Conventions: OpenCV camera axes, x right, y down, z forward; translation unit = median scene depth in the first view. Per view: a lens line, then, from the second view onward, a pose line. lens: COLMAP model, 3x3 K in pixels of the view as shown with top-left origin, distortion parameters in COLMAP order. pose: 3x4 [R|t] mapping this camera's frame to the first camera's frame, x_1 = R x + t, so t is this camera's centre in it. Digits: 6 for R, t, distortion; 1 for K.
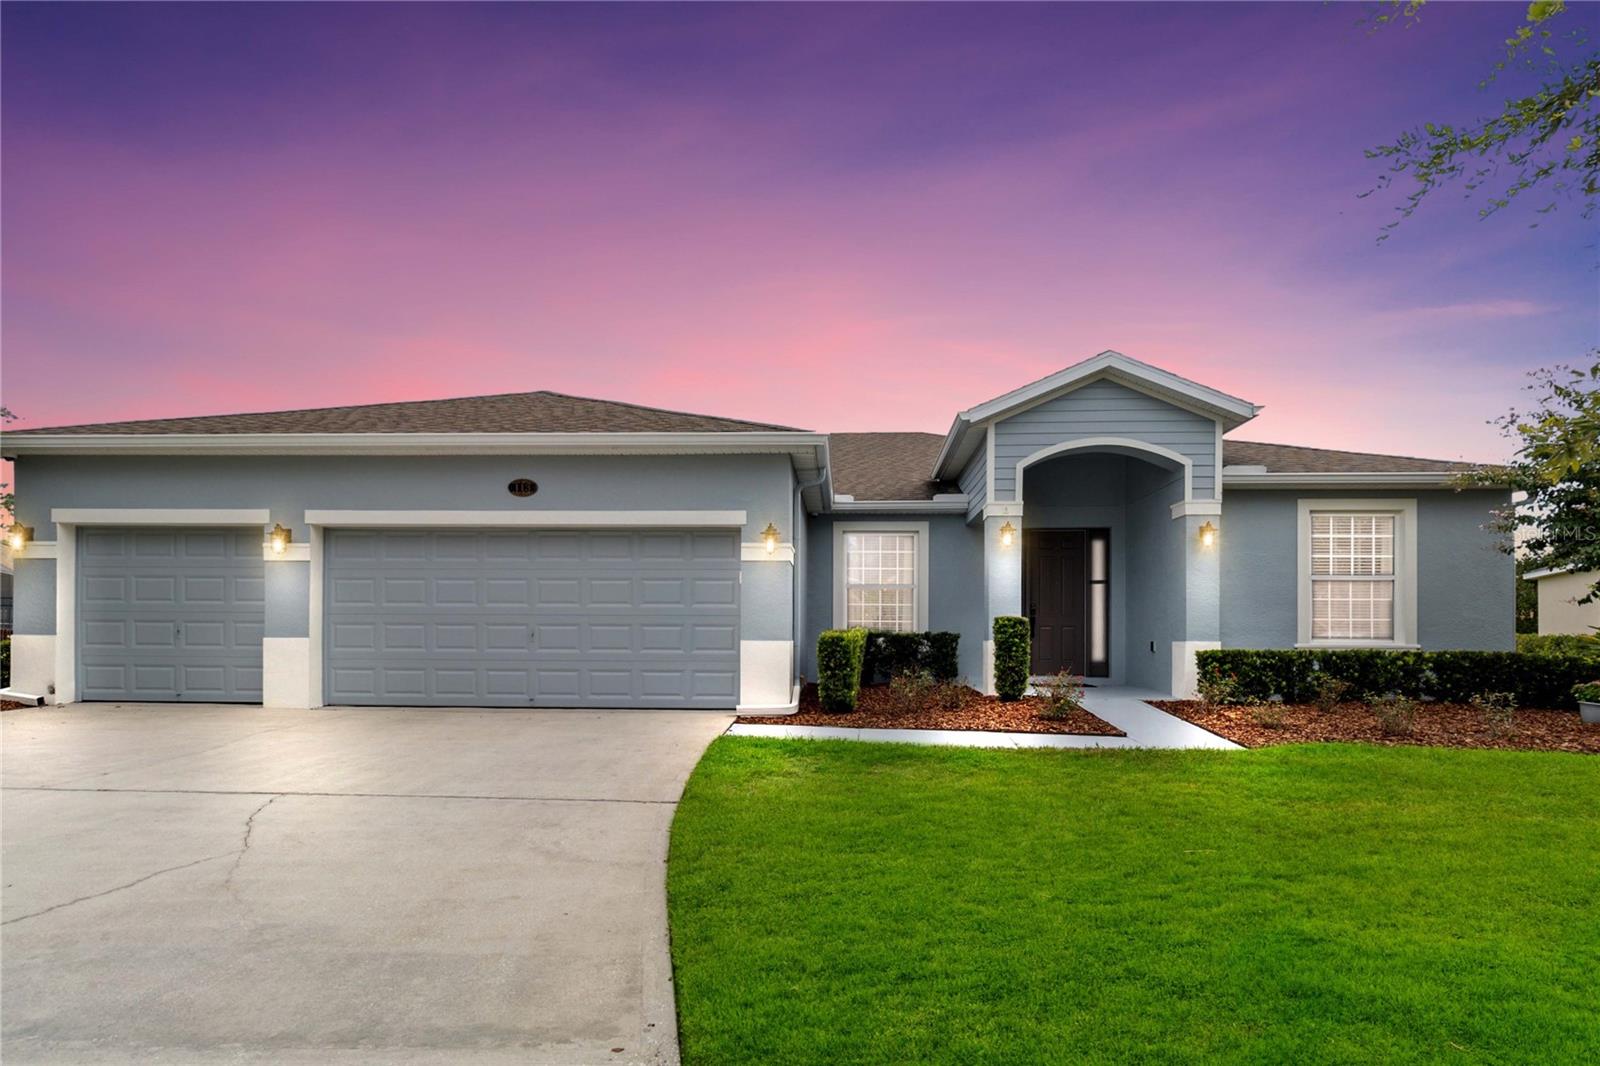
lens RADIAL K [[731.3, 0, 798.0], [0, 731.3, 651.3], [0, 0, 1]] dist [-0.002444, -0.000104]
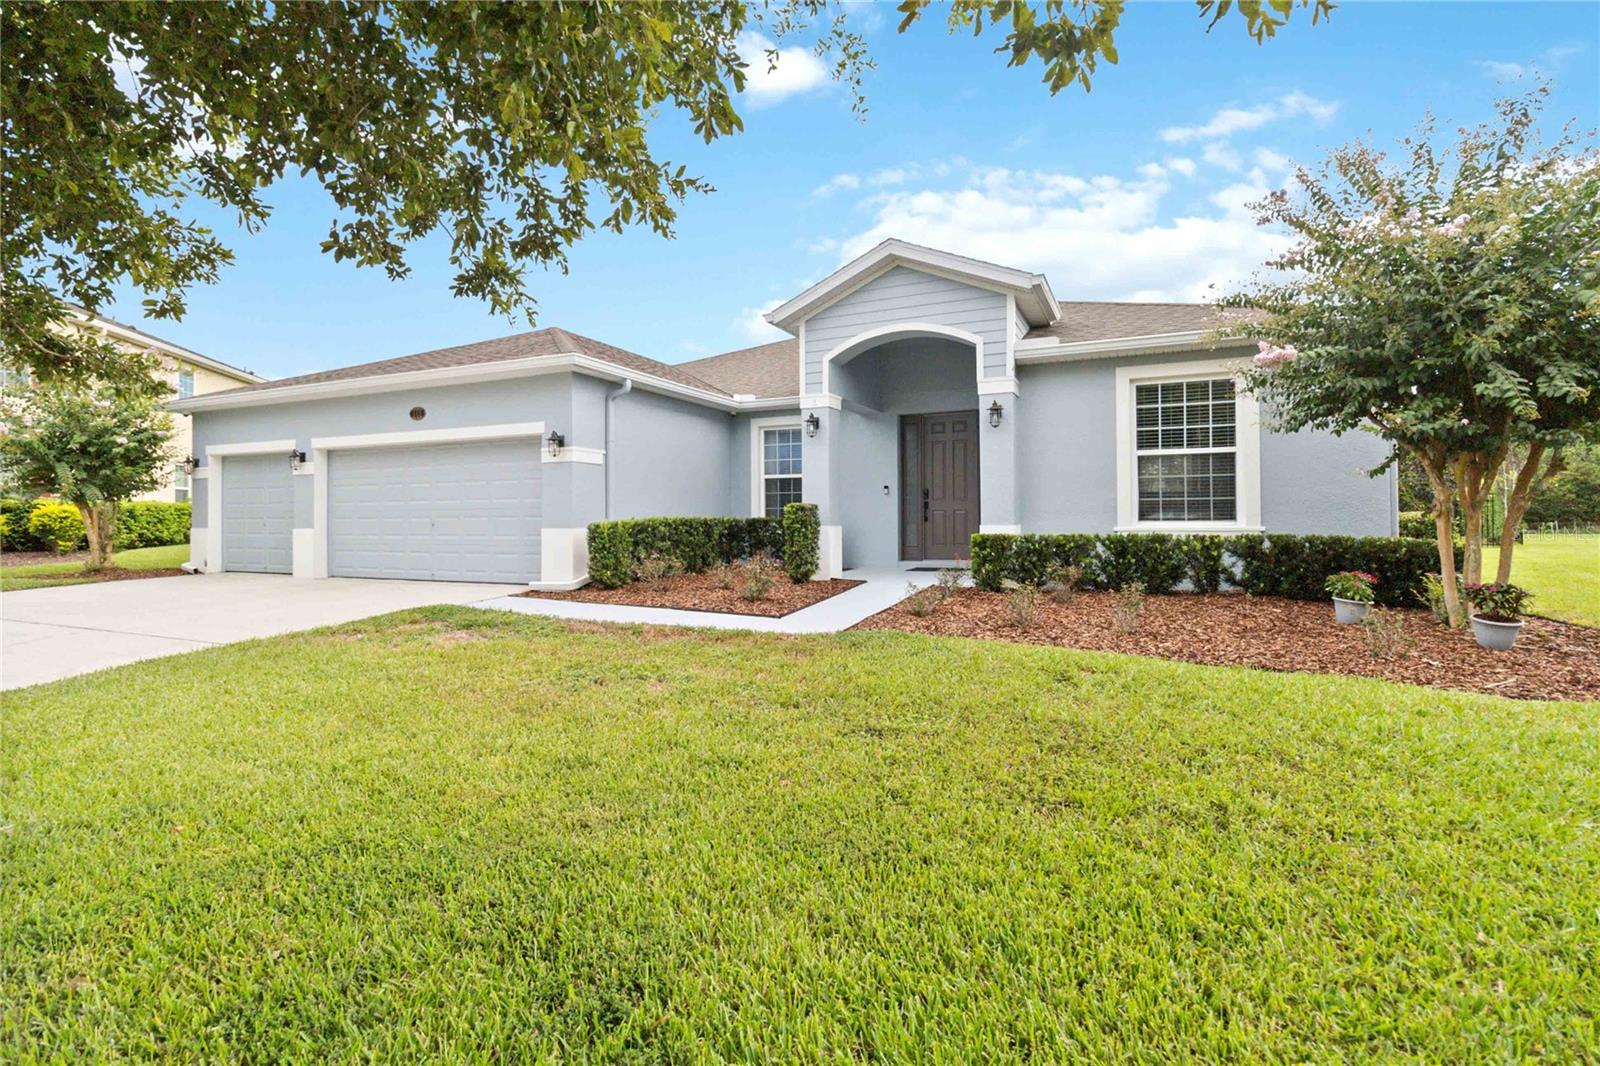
lens RADIAL K [[731.3, 0, 798.9], [0, 731.3, 528.7], [0, 0, 1]] dist [-0.002444, -0.000104]
pose [[0.933410, -0.006464, -0.358754, 0.668336], [0.000923, 0.999878, -0.015615, 0.004517], [0.358811, 0.014244, 0.933302, 0.019352]]
